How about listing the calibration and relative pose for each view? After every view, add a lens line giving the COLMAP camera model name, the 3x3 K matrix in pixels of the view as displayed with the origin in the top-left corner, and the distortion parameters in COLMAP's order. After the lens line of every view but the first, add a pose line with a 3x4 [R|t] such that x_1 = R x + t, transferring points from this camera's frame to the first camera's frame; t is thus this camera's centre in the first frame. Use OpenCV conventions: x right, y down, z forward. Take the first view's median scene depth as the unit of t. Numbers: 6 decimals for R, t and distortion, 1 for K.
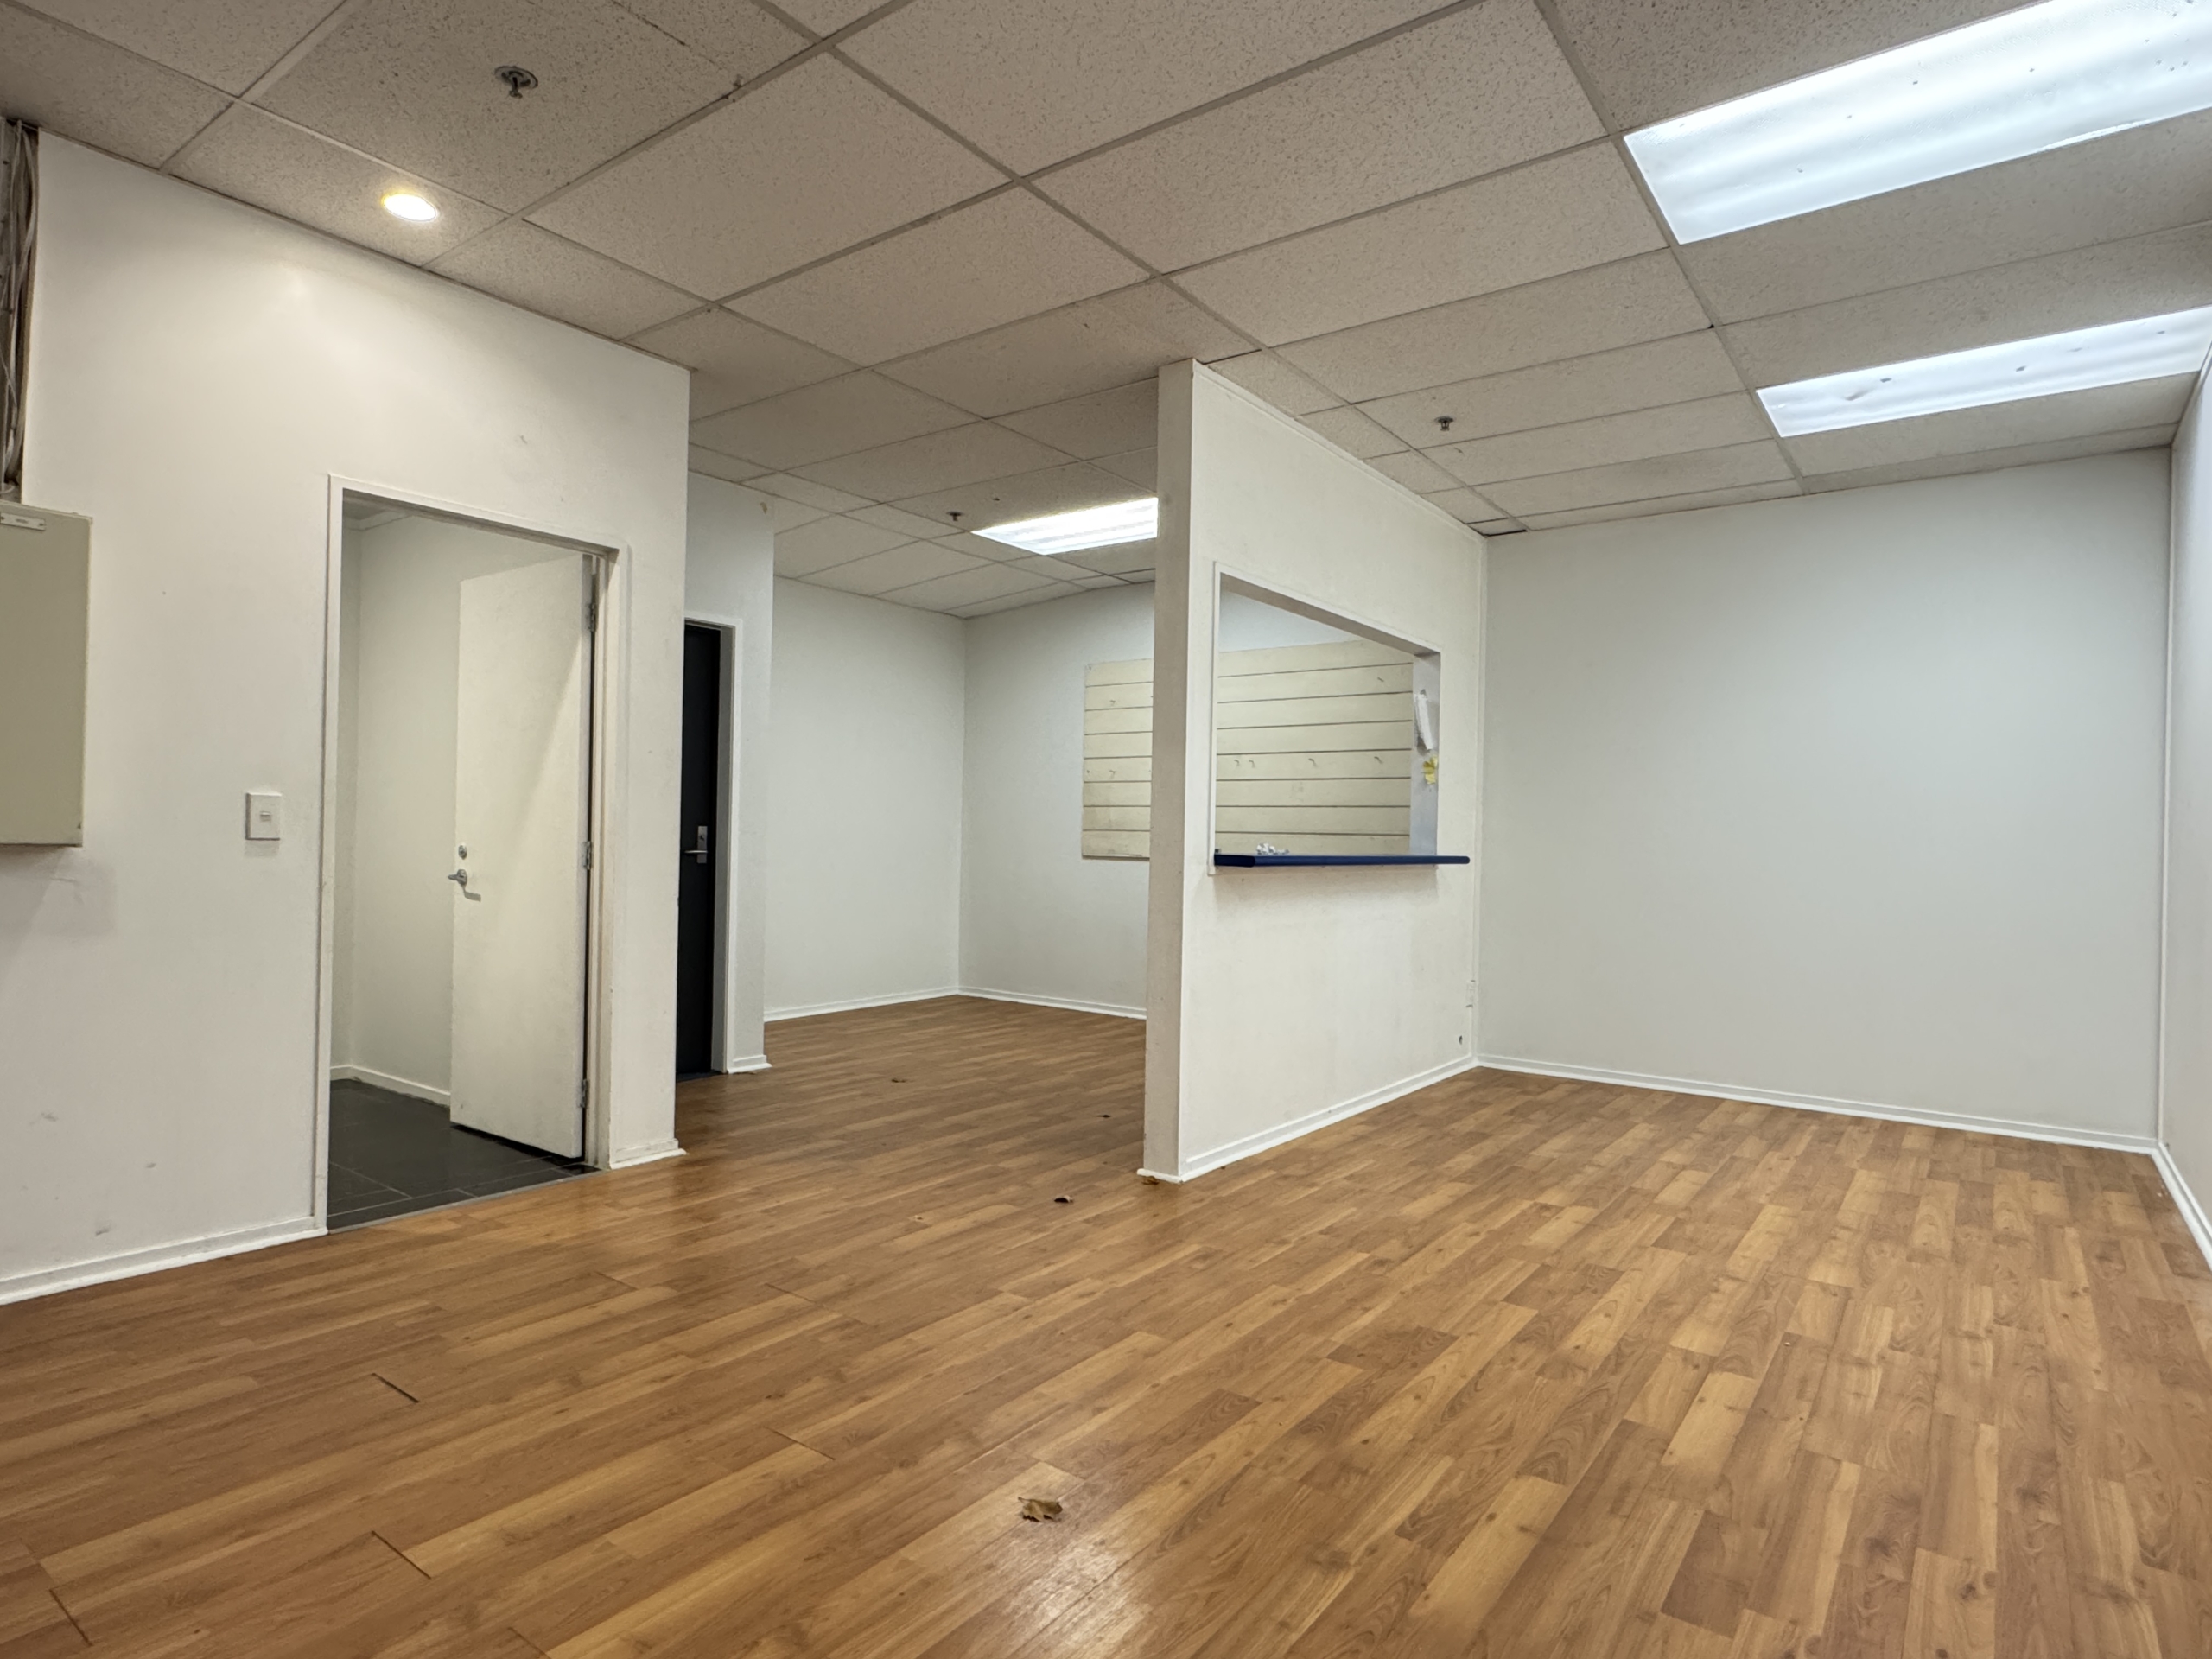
lens RADIAL K [[1218.1, 0, 1106.0], [0, 1218.1, 829.5], [0, 0, 1]] dist [-0.000736, -0.001468]
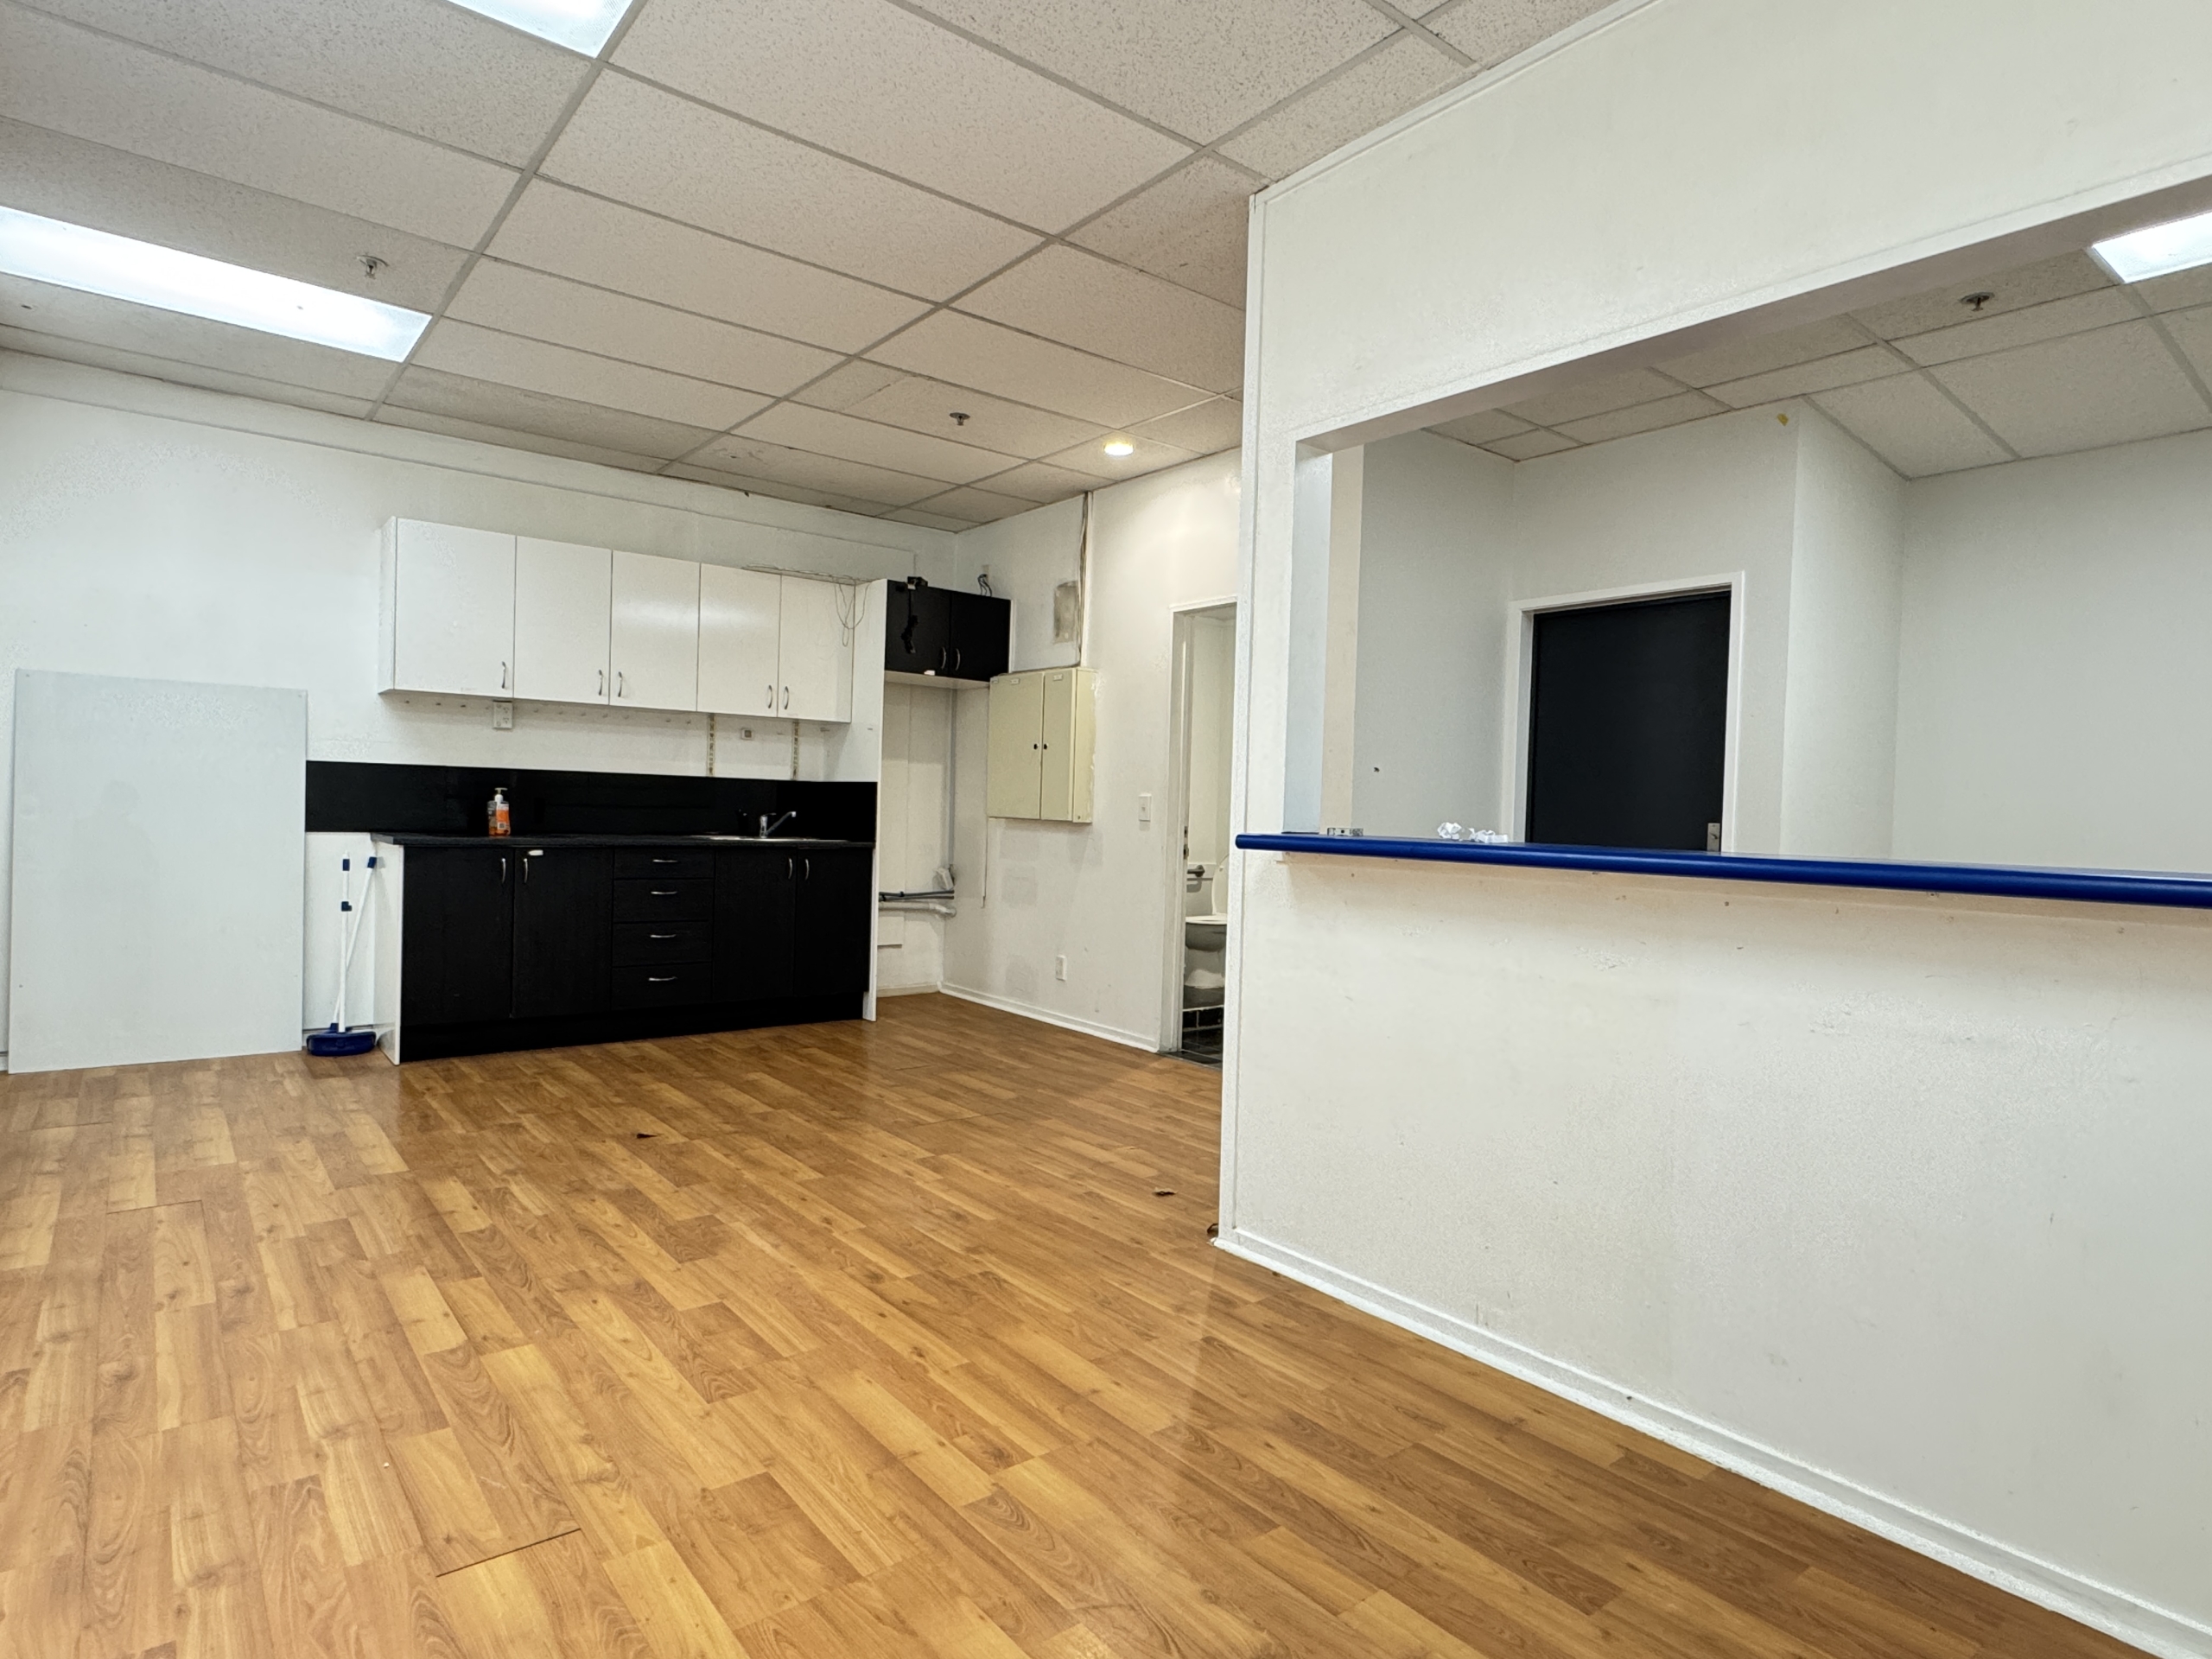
lens RADIAL K [[1218.1, 0, 1106.0], [0, 1218.1, 829.5], [0, 0, 1]] dist [-0.000736, -0.001468]
pose [[-0.260316, -0.012348, -0.965444, 1.166110], [-0.028796, 0.999573, -0.005021, 0.034963], [0.965094, 0.026494, -0.260561, 1.554447]]
